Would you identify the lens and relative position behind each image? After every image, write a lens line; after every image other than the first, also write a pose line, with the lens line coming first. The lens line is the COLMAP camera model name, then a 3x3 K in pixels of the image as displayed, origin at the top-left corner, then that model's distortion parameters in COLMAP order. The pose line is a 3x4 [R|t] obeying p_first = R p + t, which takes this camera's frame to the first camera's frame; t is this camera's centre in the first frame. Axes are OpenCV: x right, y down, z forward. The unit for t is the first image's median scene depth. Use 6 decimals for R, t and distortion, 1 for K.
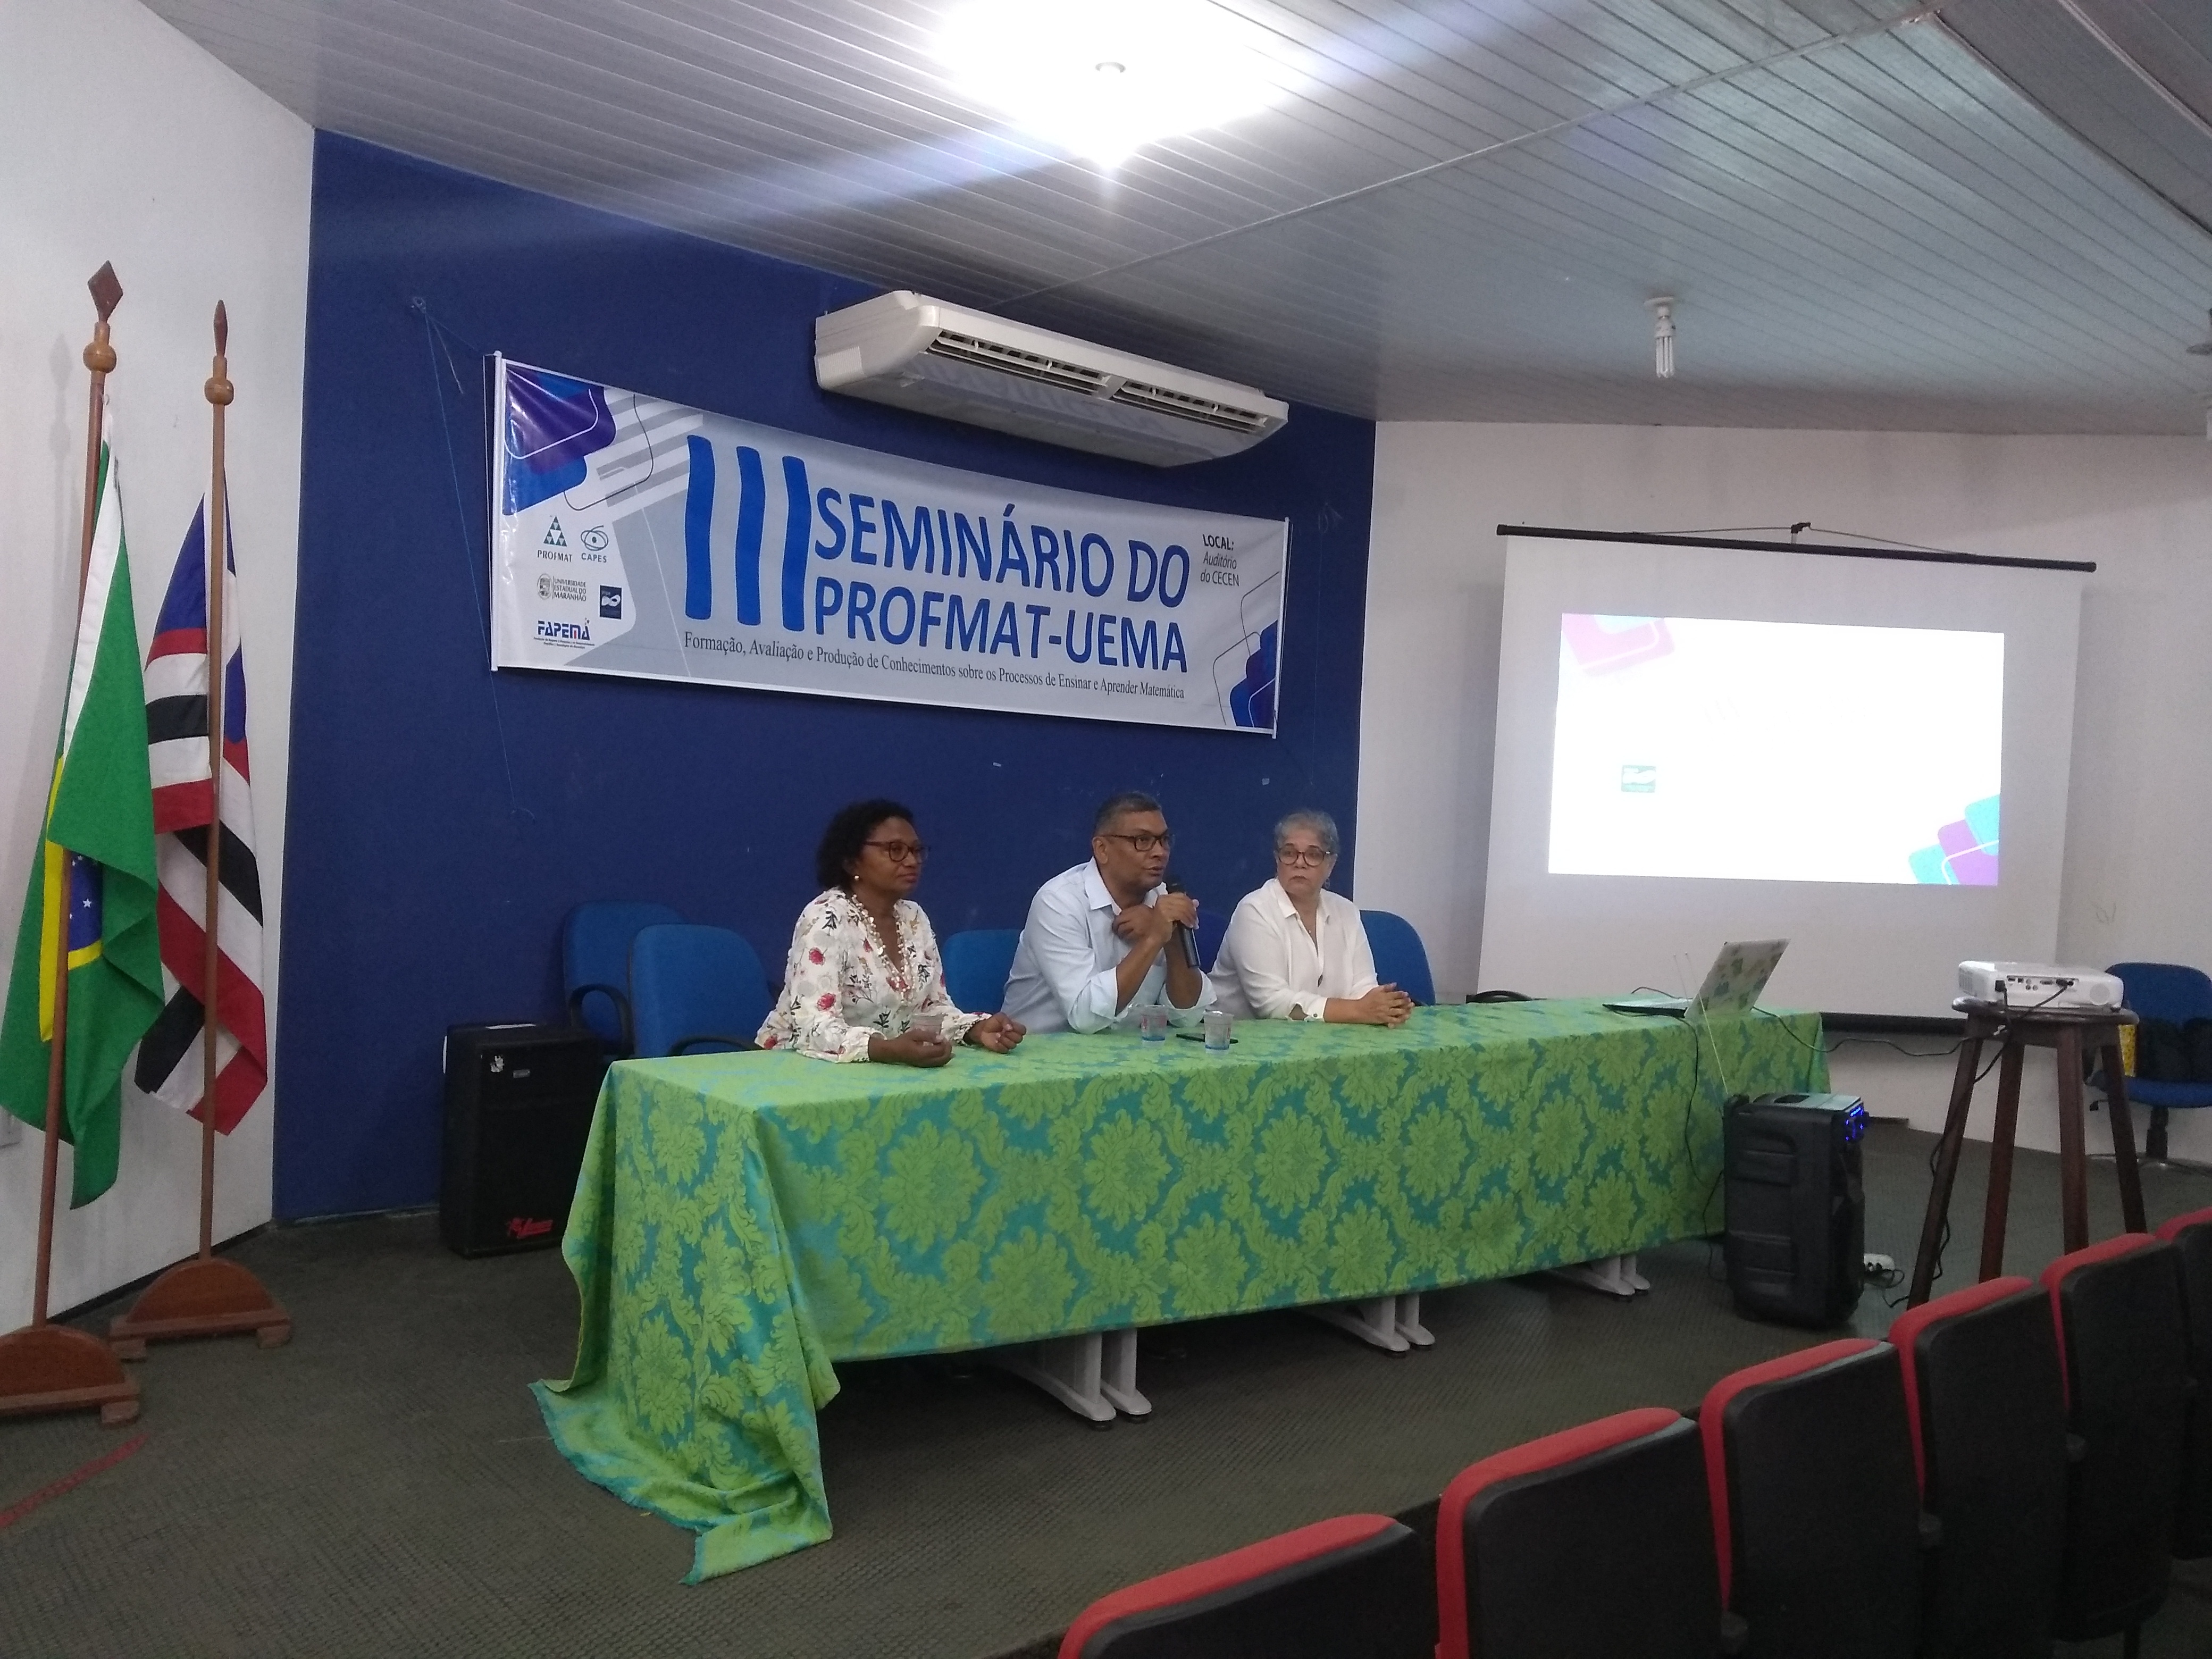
lens RADIAL K [[1718.2, 0, 1112.9], [0, 1718.2, 832.3], [0, 0, 1]] dist [0.056825, -0.055458]
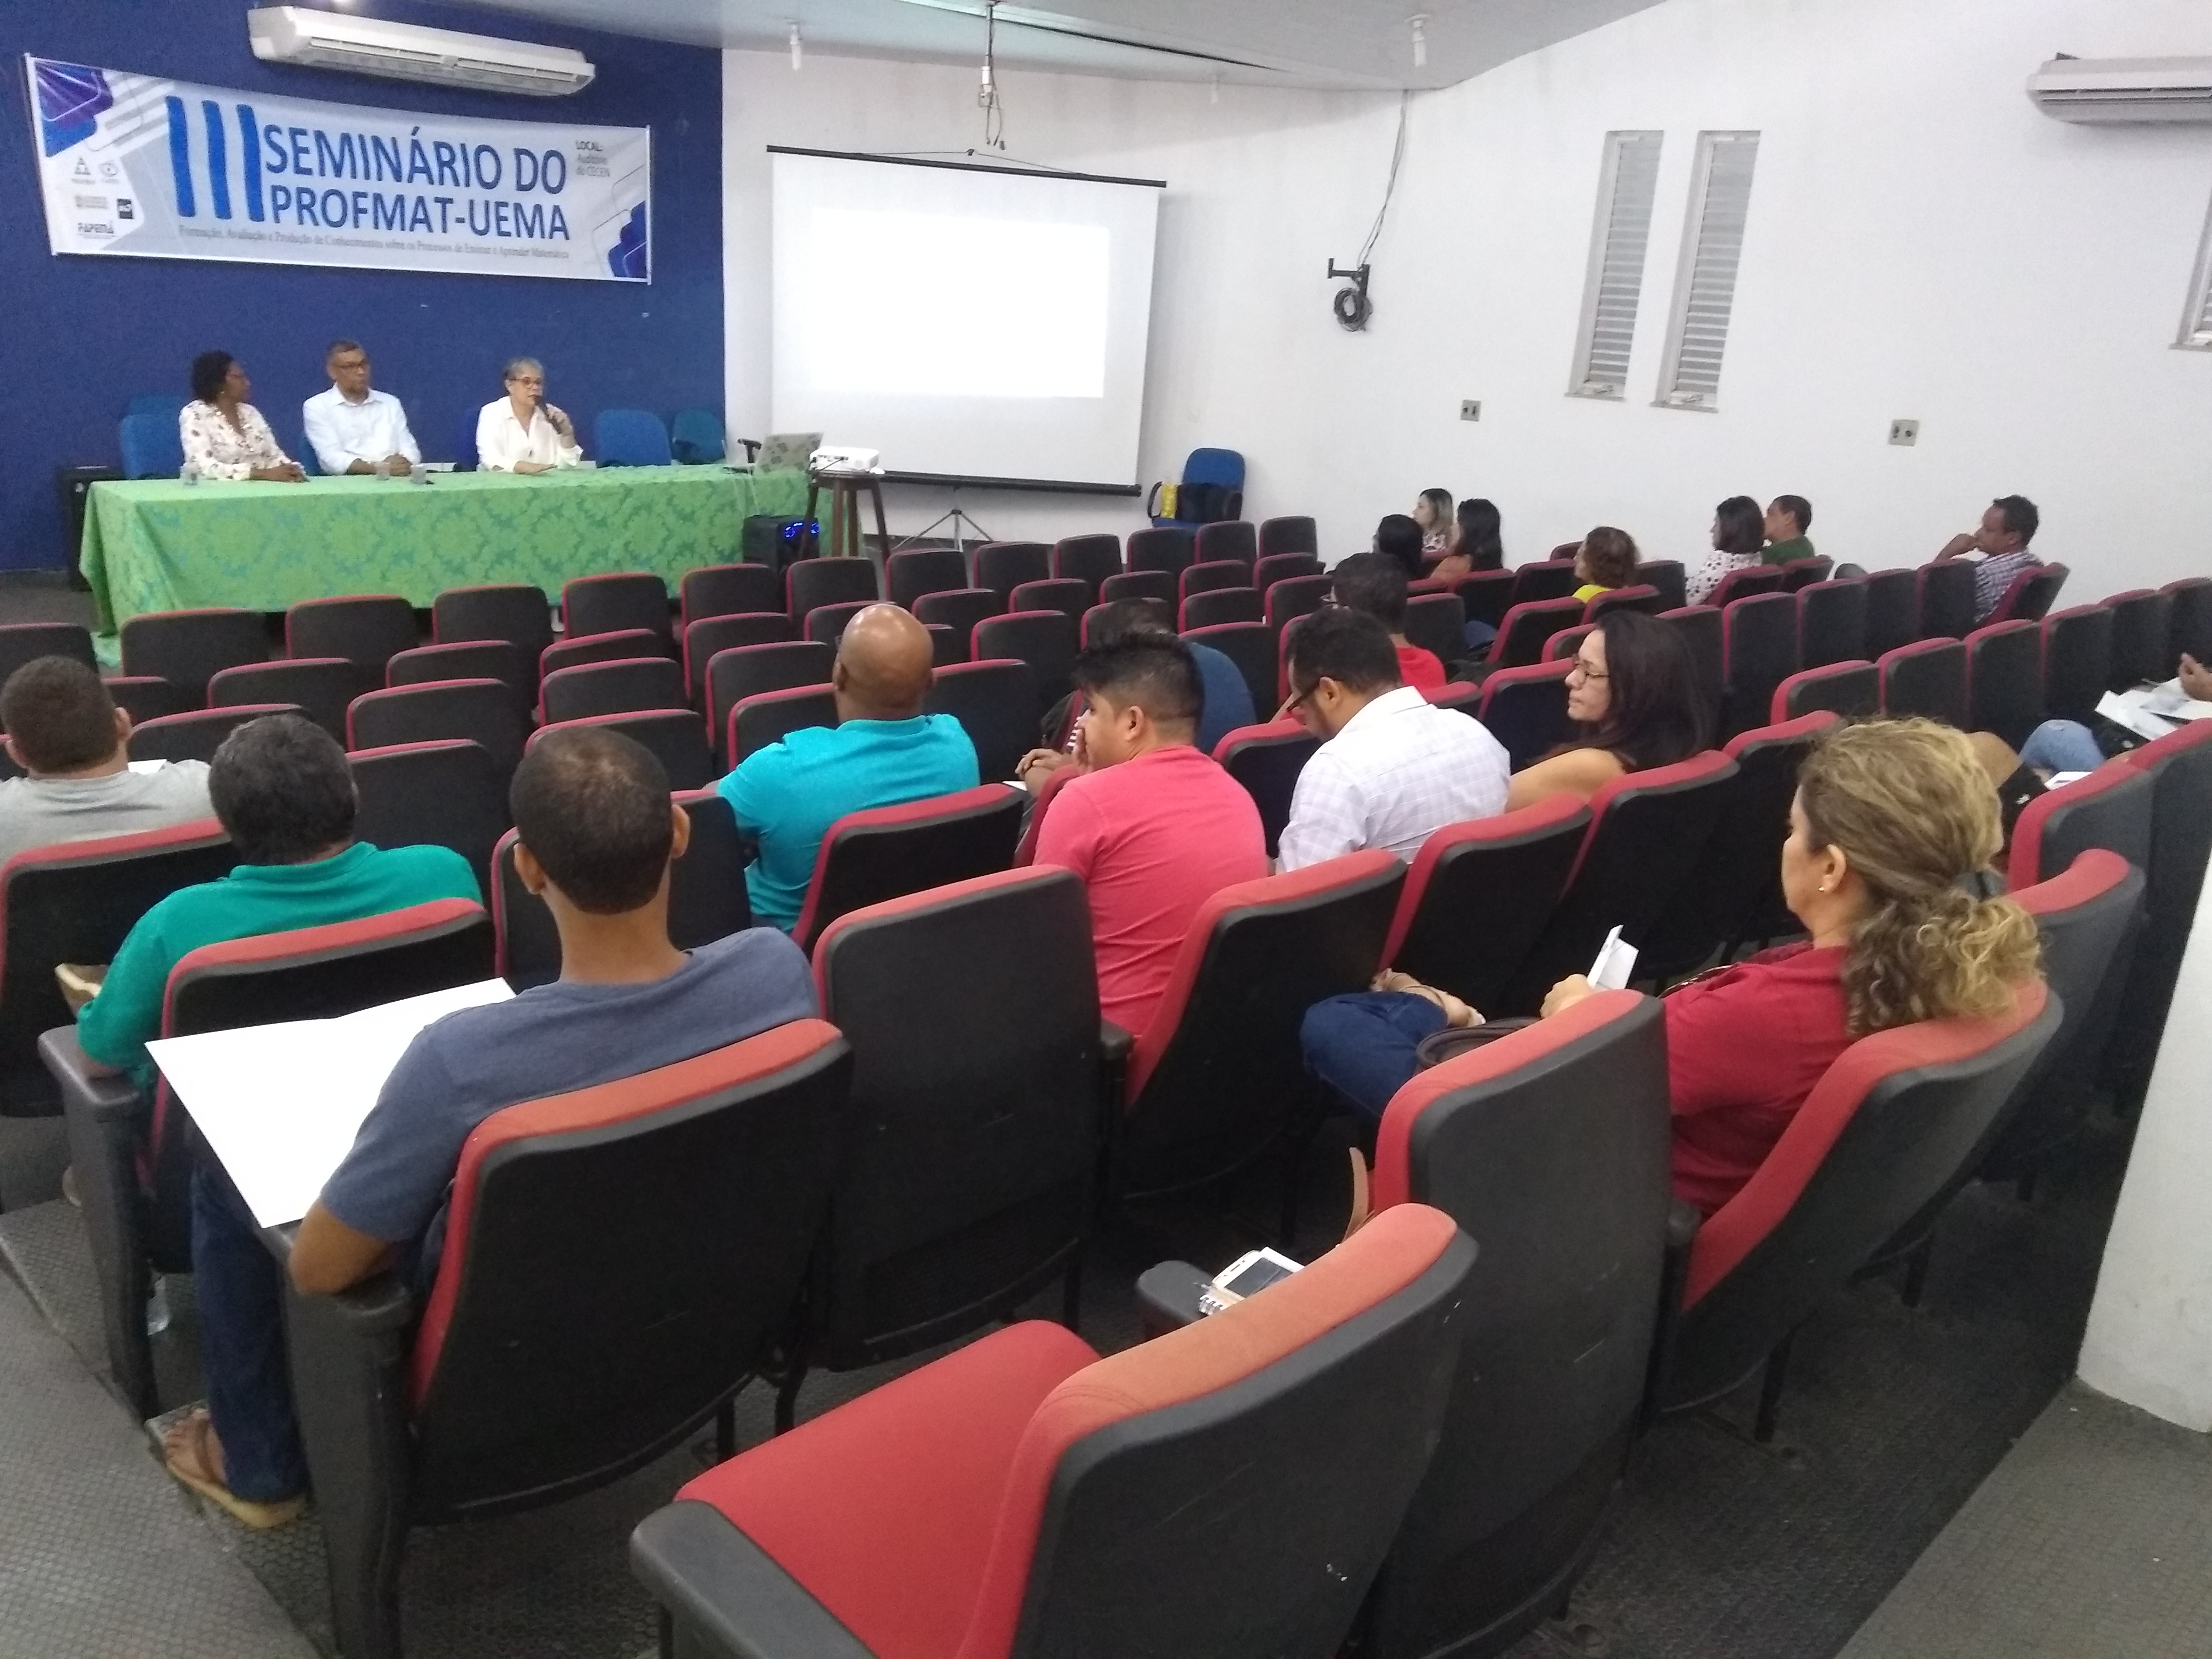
lens RADIAL K [[1718.2, 0, 1106.6], [0, 1718.2, 841.7], [0, 0, 1]] dist [0.056825, -0.055458]
pose [[0.998504, 0.005597, 0.054396, 0.503555], [-0.022040, 0.951561, 0.306670, -0.078128], [-0.050045, -0.307410, 0.950260, -0.743197]]
